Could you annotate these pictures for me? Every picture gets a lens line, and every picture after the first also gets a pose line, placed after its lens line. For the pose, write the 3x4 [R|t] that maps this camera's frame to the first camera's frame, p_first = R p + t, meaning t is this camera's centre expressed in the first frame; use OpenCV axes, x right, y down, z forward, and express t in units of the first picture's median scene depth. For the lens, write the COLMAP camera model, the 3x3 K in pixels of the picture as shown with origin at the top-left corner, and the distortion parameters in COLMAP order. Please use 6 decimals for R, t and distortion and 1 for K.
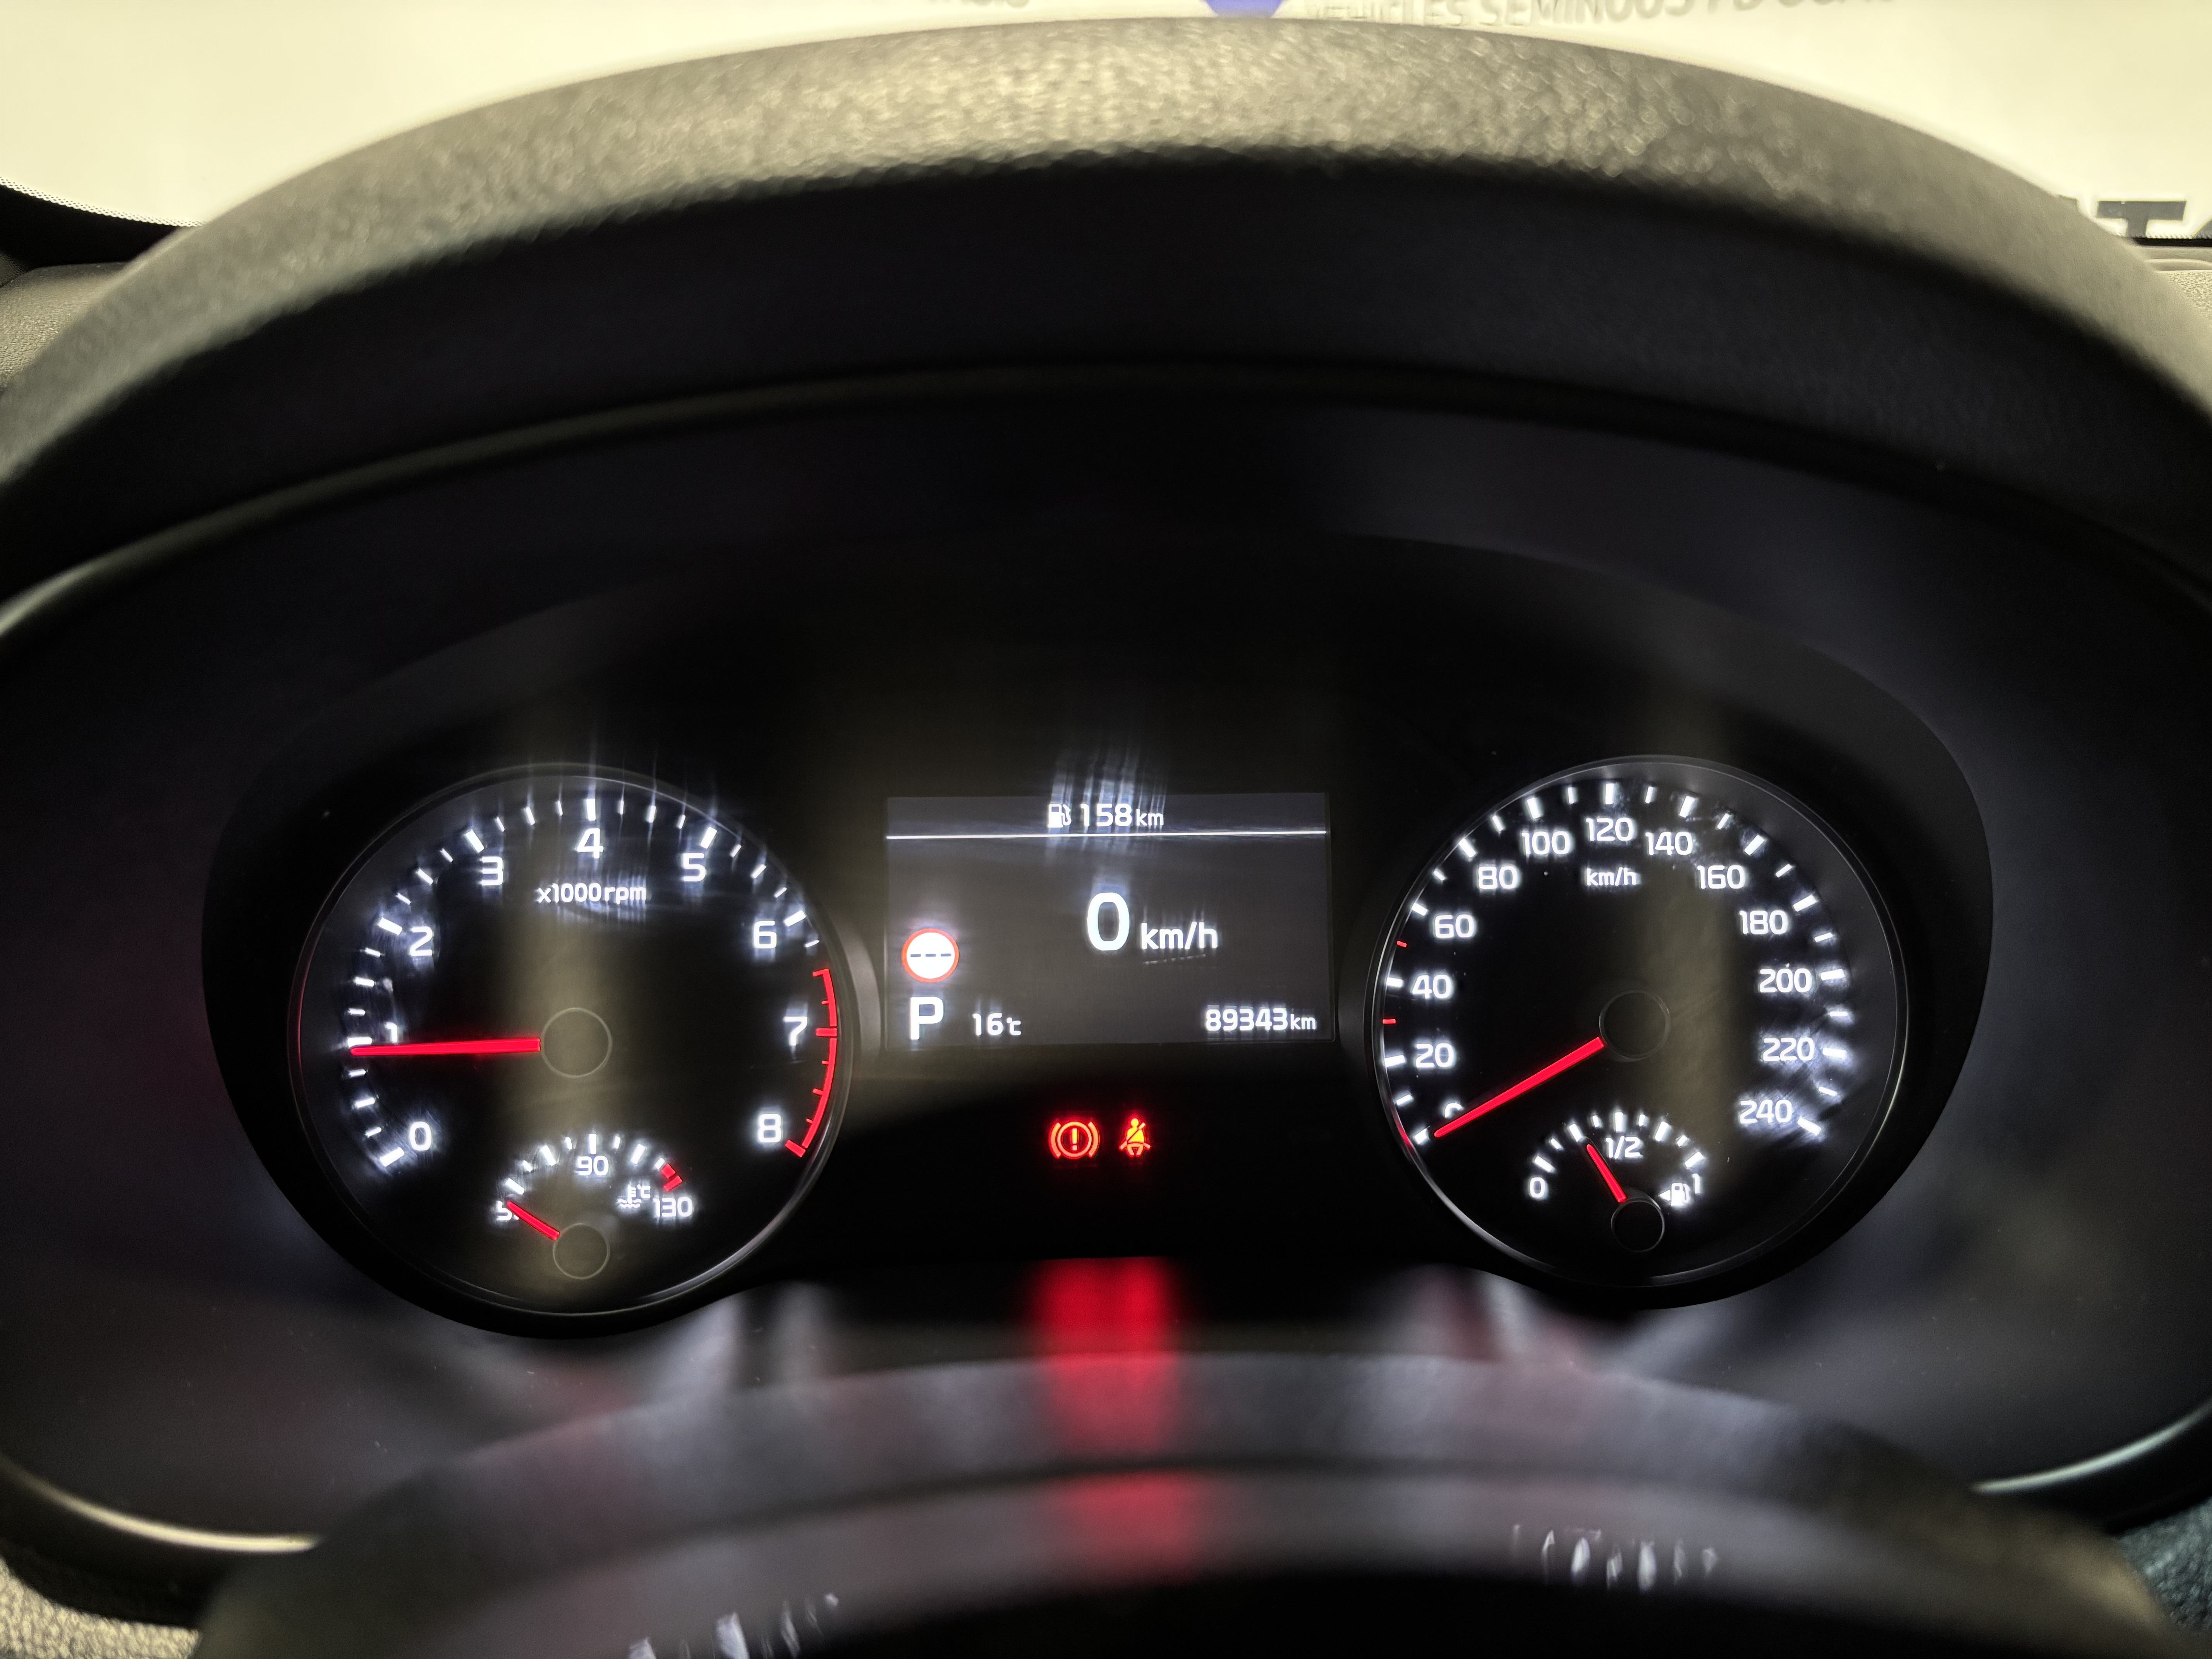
lens RADIAL K [[1644.2, 0, 1106.4], [0, 1644.2, 825.6], [0, 0, 1]] dist [-0.003899, -0.007394]
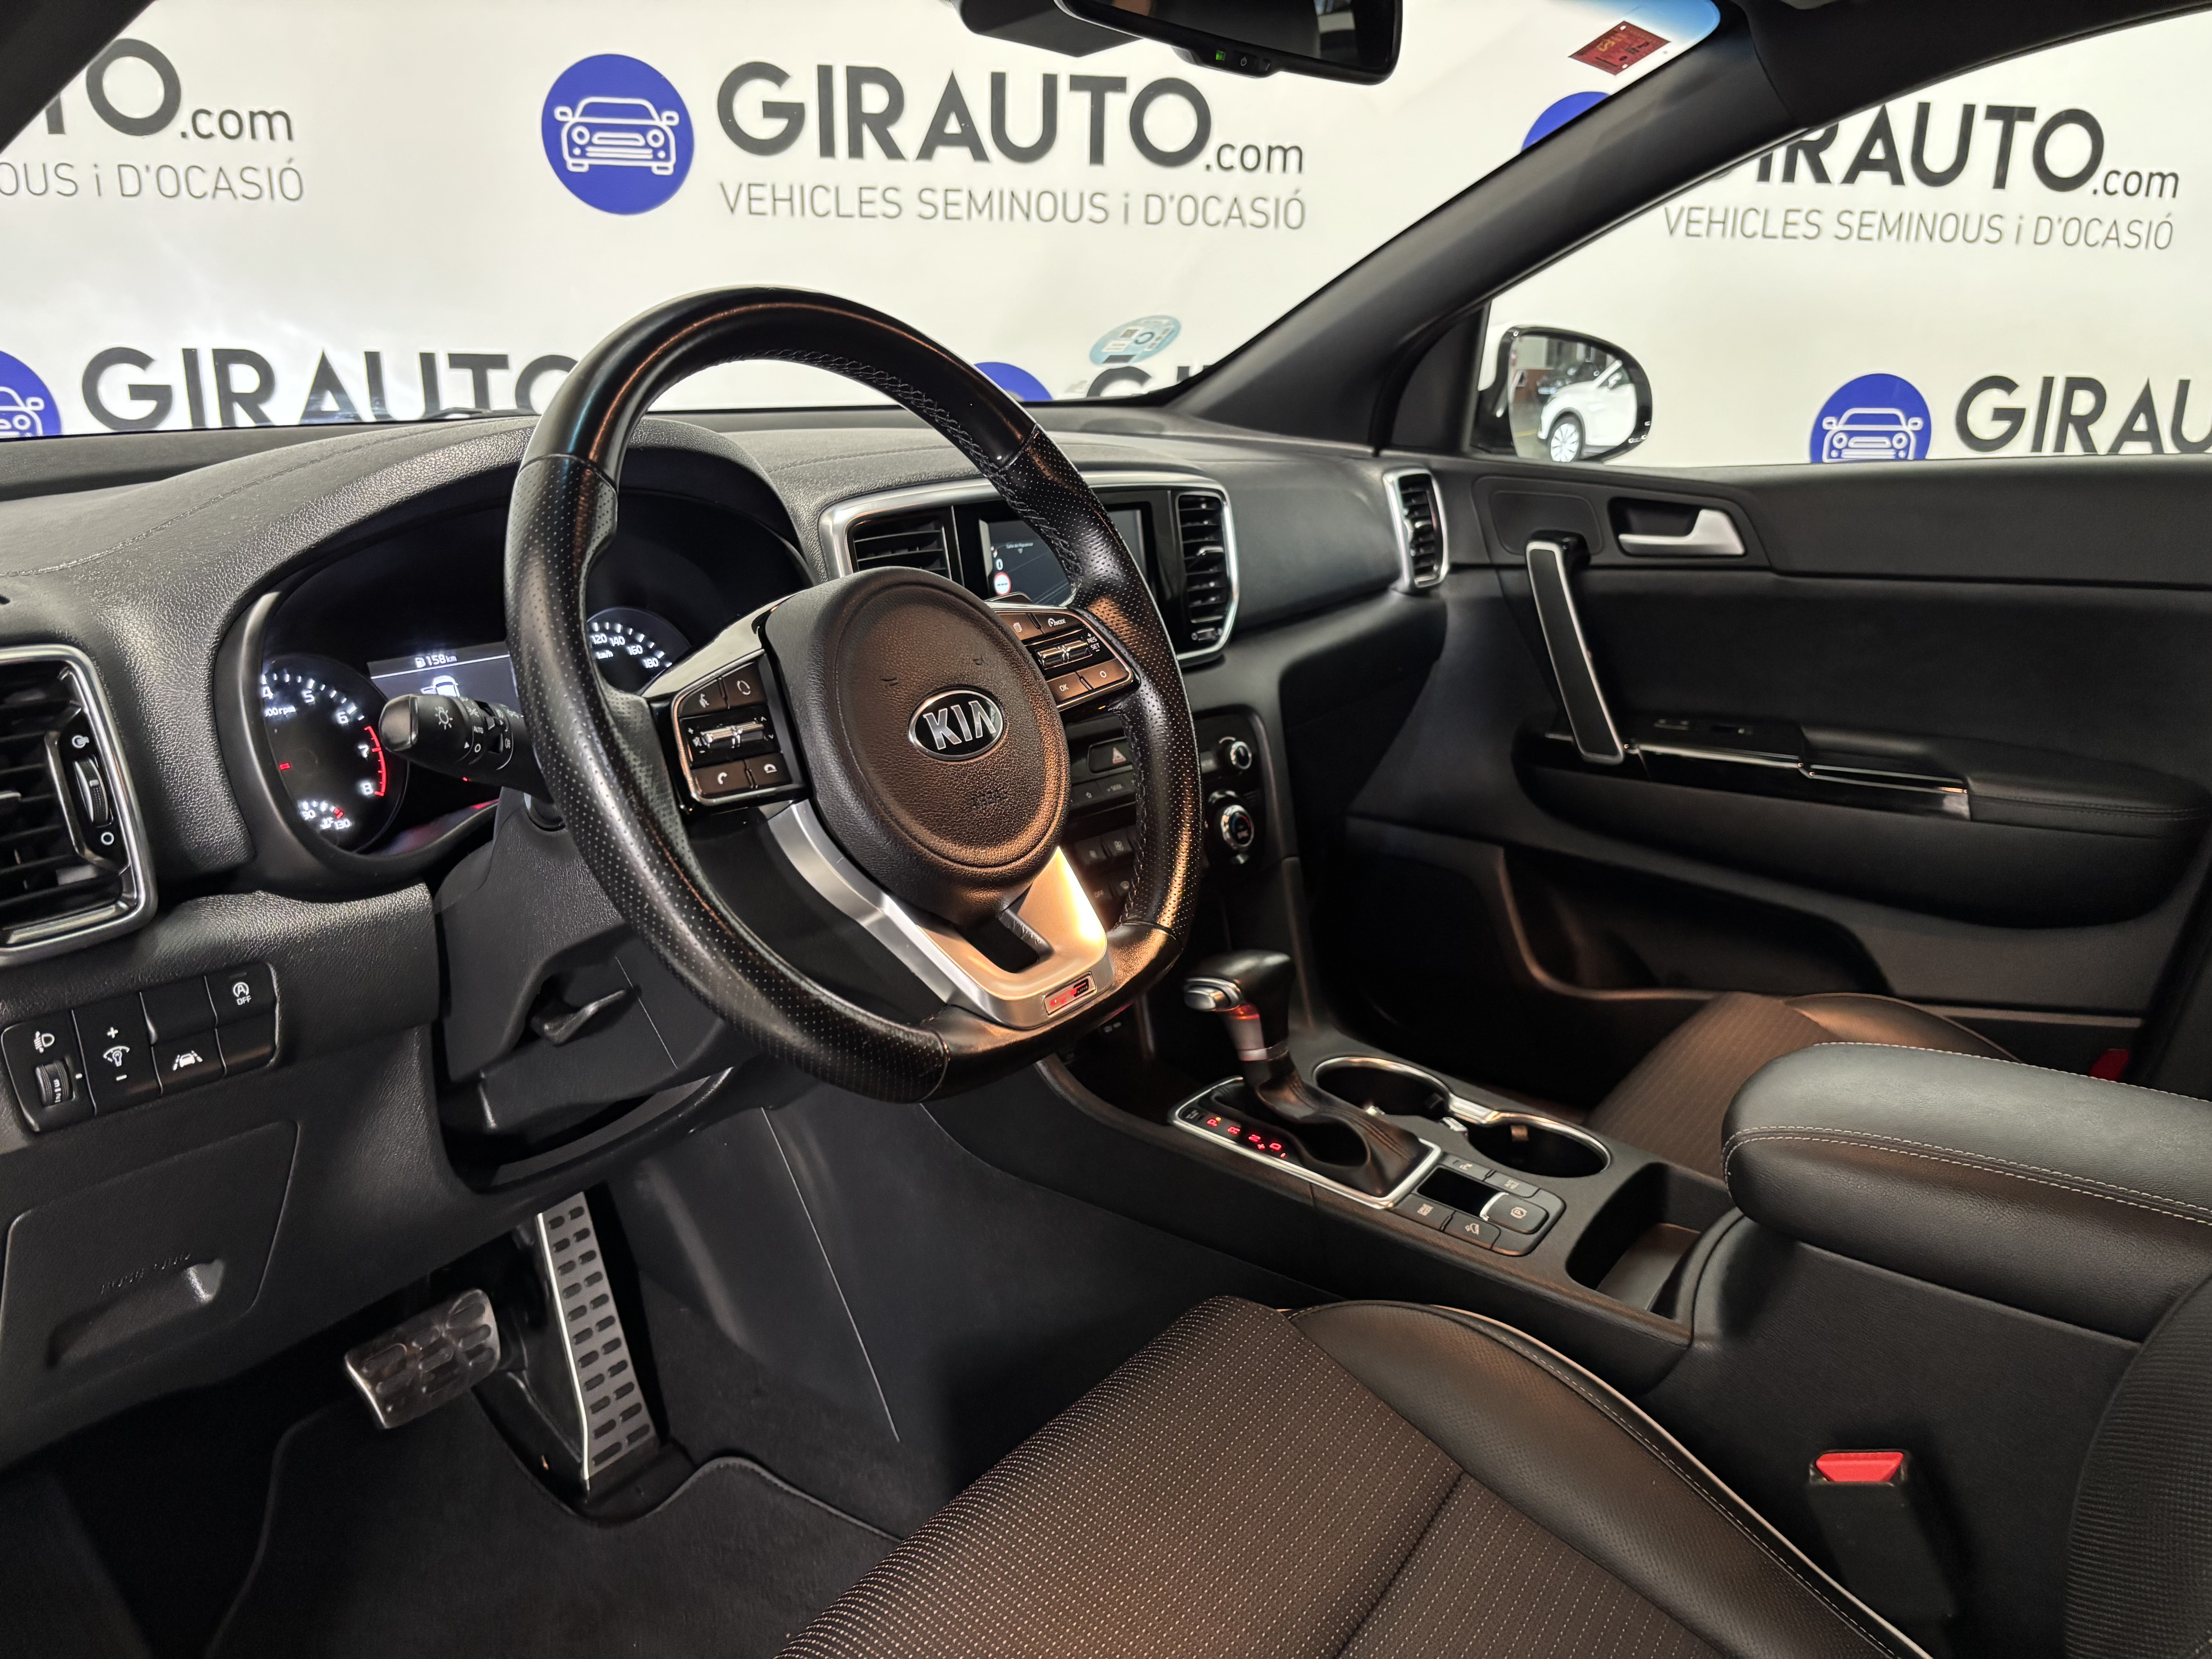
lens RADIAL K [[1644.2, 0, 1106.9], [0, 1644.2, 814.6], [0, 0, 1]] dist [-0.003899, -0.007394]
pose [[0.603967, -0.214831, 0.767510, -1.499964], [0.272884, 0.960523, 0.054119, 0.402361], [-0.748838, 0.176755, 0.638749, -1.526534]]
